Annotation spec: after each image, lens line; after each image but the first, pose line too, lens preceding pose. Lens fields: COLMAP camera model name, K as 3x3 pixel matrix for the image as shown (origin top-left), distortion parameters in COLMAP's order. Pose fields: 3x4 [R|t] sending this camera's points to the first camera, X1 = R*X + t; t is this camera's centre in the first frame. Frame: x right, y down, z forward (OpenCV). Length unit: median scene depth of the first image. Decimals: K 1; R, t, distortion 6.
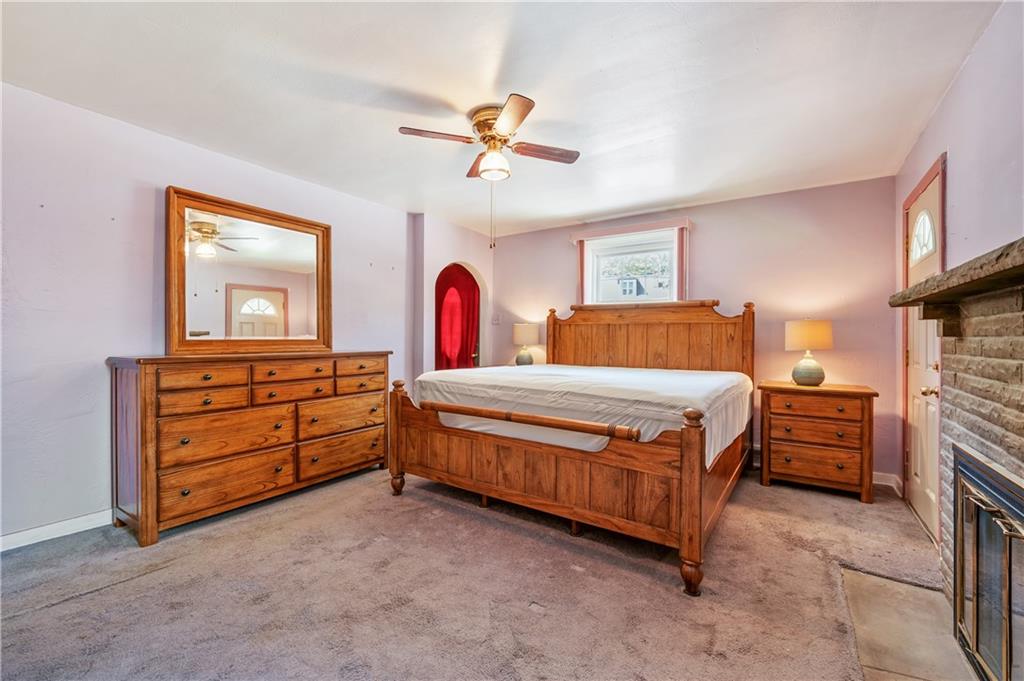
lens RADIAL K [[422.4, 0, 514.2], [0, 422.4, 339.8], [0, 0, 1]] dist [0.000364, -0.000007]
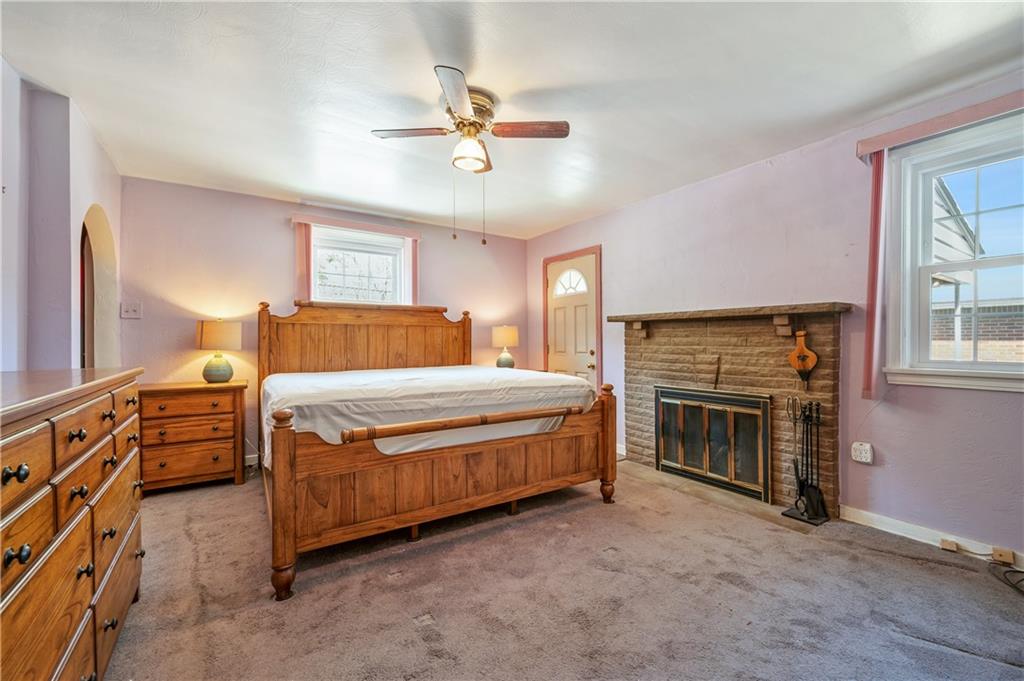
lens RADIAL K [[422.4, 0, 514.2], [0, 422.4, 339.8], [0, 0, 1]] dist [0.000364, -0.000007]
pose [[0.379787, -0.007647, 0.925042, -0.772141], [0.010036, 0.999941, 0.004146, -0.005786], [-0.925020, 0.007709, 0.379841, 0.491662]]
